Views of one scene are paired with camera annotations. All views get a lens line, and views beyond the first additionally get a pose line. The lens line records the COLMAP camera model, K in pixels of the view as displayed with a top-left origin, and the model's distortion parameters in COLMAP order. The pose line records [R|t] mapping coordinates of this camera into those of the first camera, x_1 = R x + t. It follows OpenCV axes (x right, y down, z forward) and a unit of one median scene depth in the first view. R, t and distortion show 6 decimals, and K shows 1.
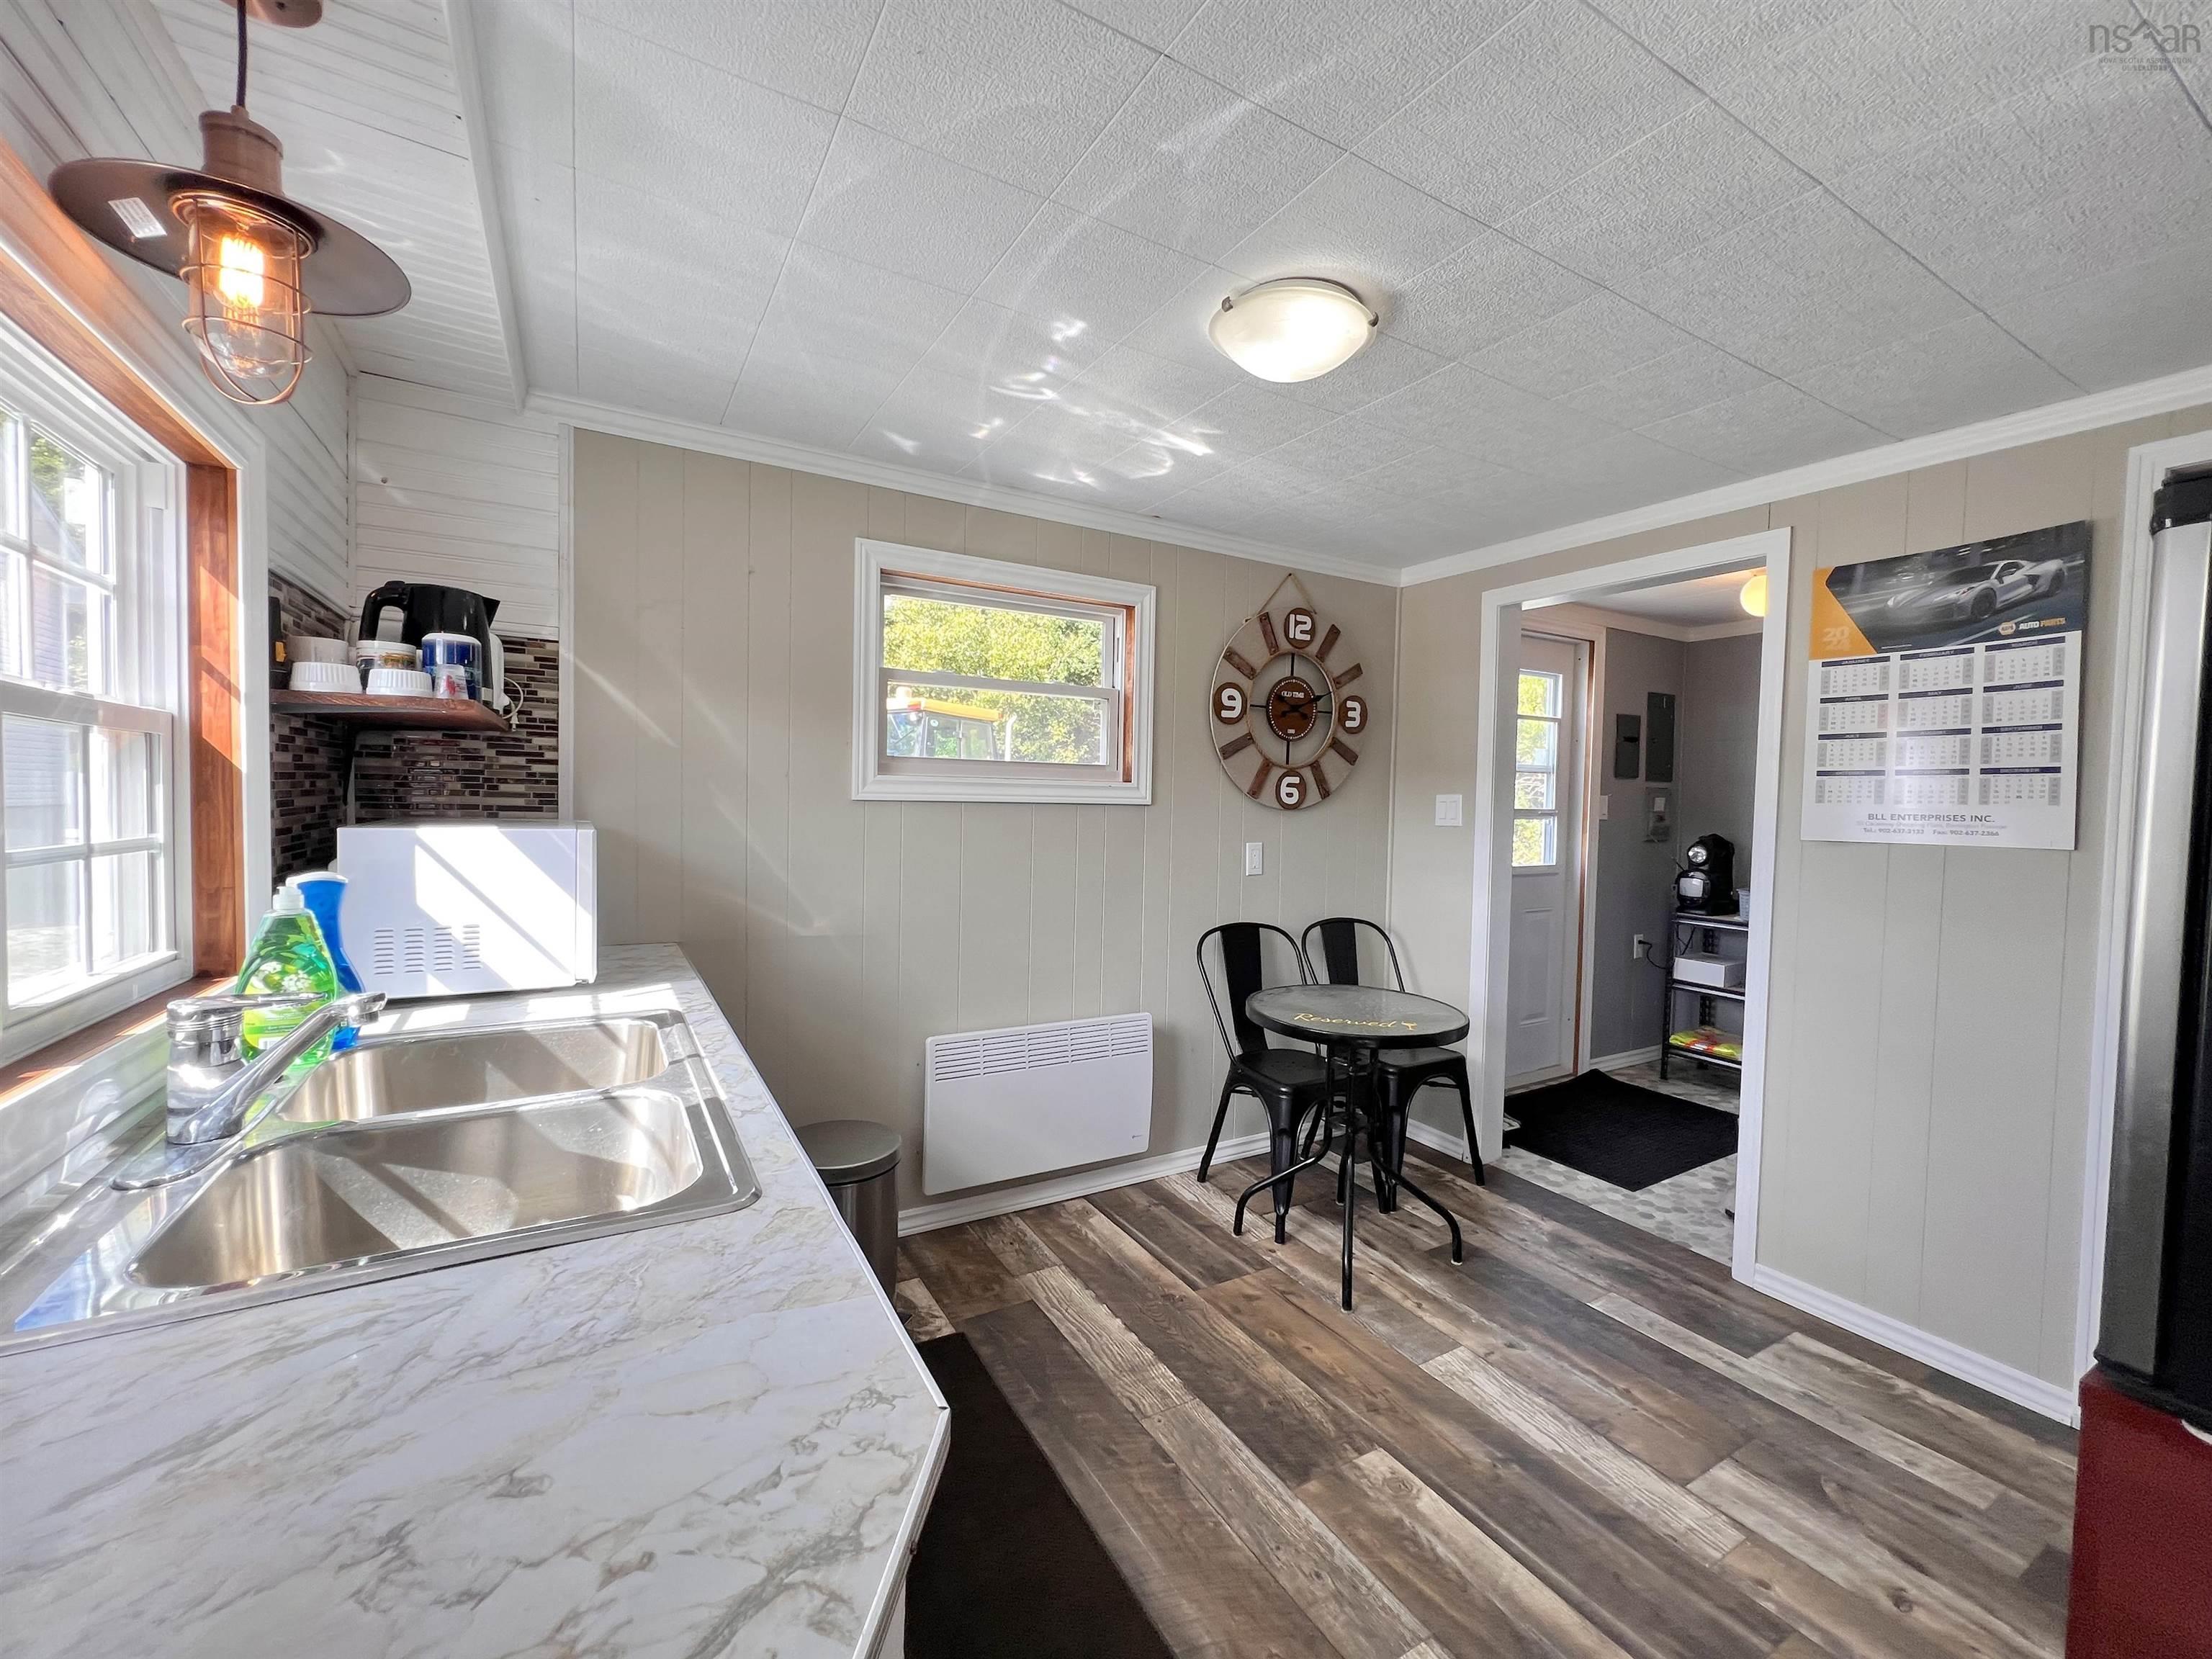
lens RADIAL K [[893.1, 0, 1098.6], [0, 893.1, 826.8], [0, 0, 1]] dist [-0.002312, 0.000616]
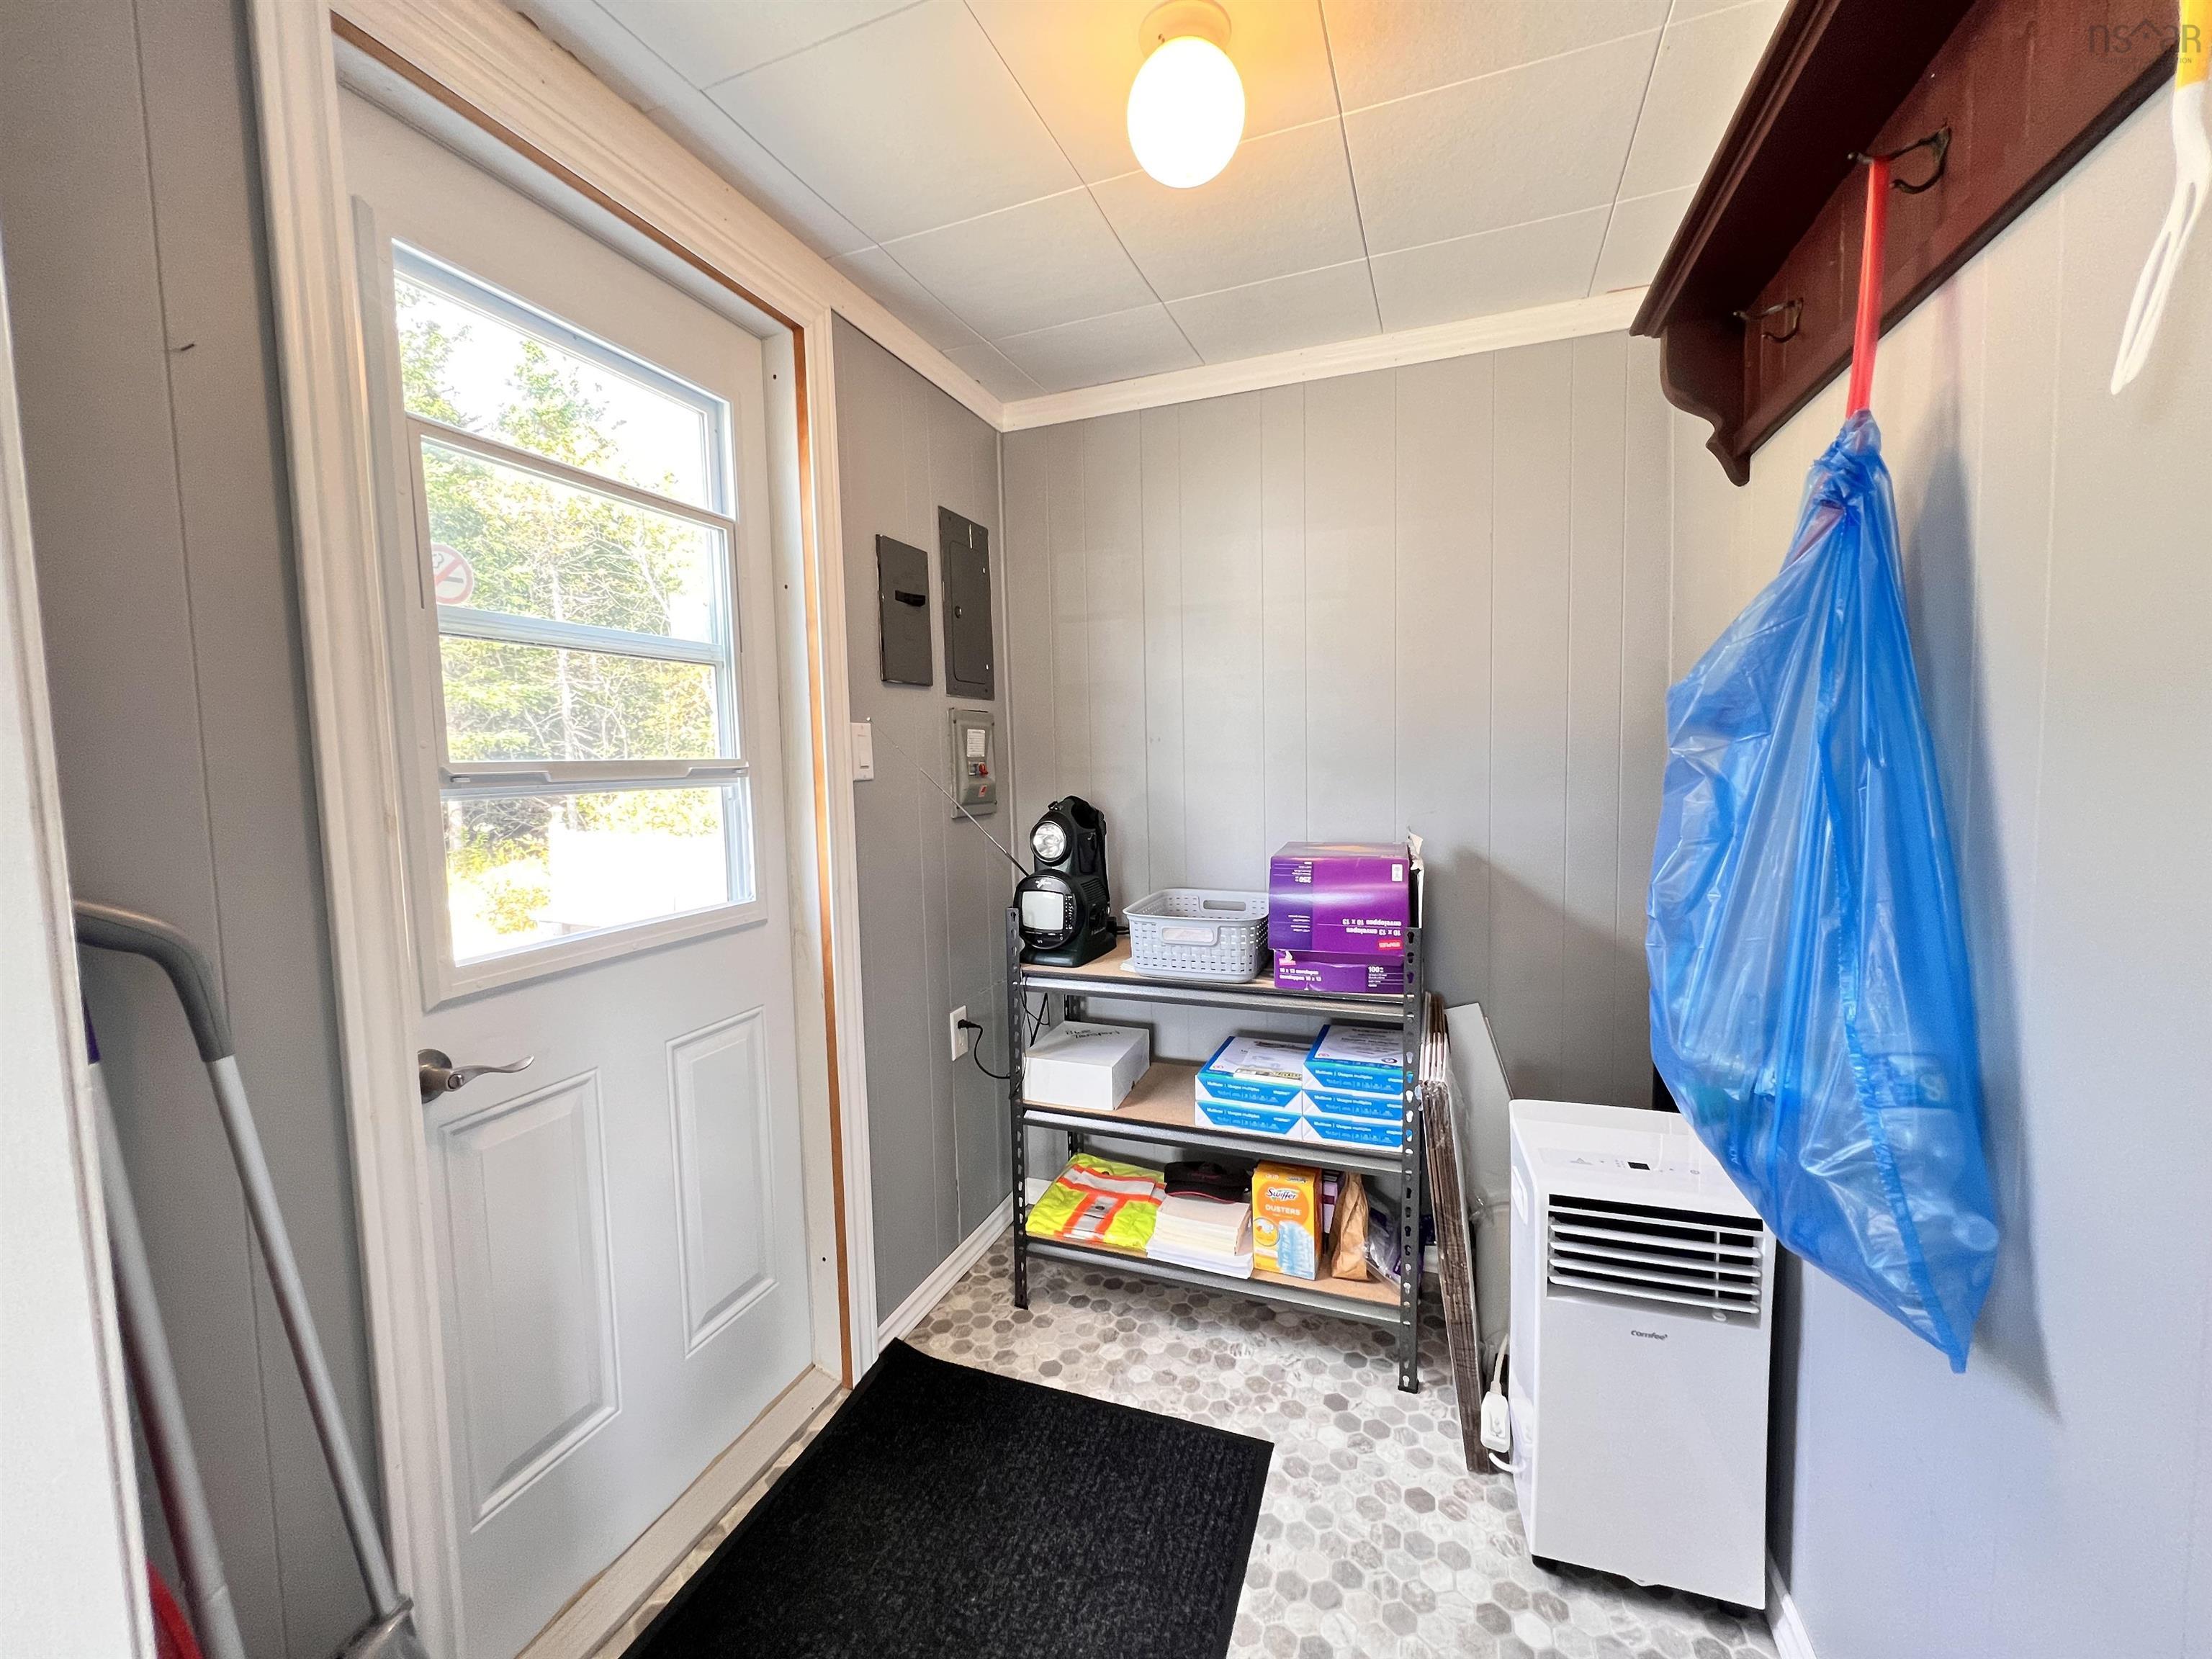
lens RADIAL K [[893.1, 0, 1098.6], [0, 893.1, 826.8], [0, 0, 1]] dist [-0.002312, 0.000616]
pose [[0.774433, -0.084578, 0.626976, 0.705760], [0.061672, 0.996396, 0.058236, -0.006435], [-0.629642, -0.006433, 0.776858, 1.100000]]
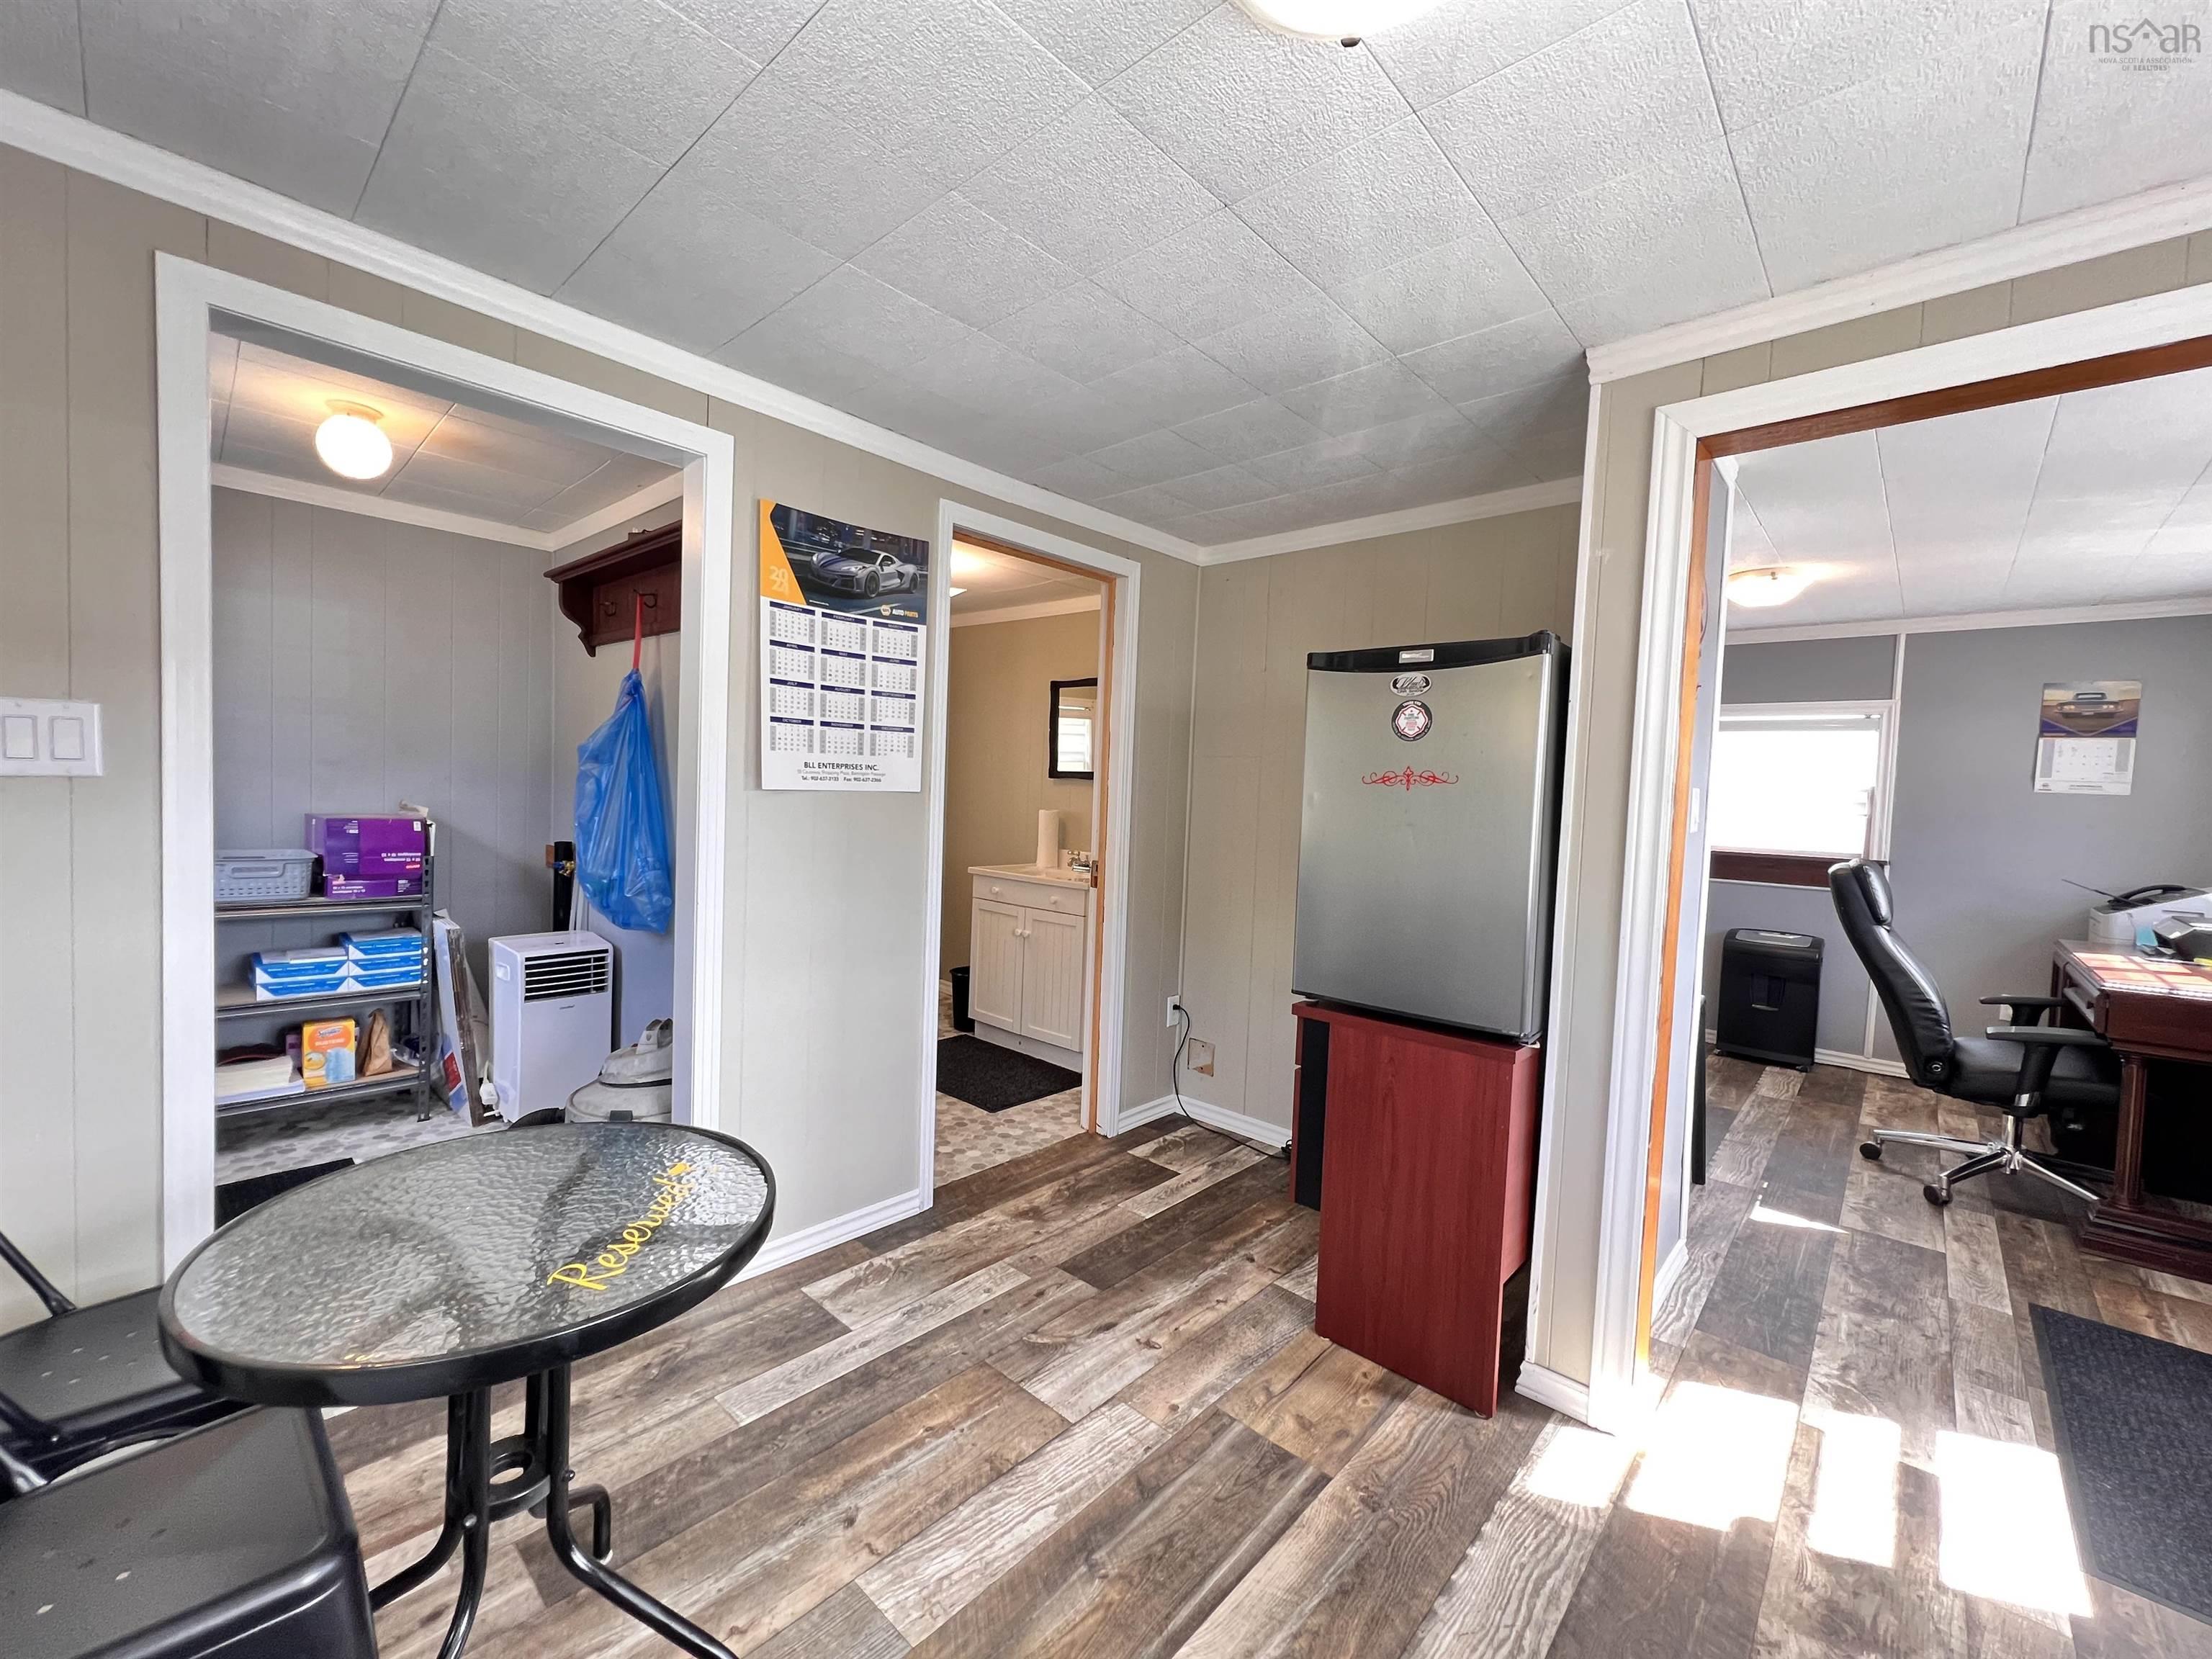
lens RADIAL K [[893.1, 0, 1098.6], [0, 893.1, 826.8], [0, 0, 1]] dist [-0.002312, 0.000616]
pose [[-0.294913, -0.073389, 0.952702, -0.210957], [-0.012105, 0.997253, 0.073074, -0.018442], [-0.955447, 0.010018, -0.294991, 0.940667]]
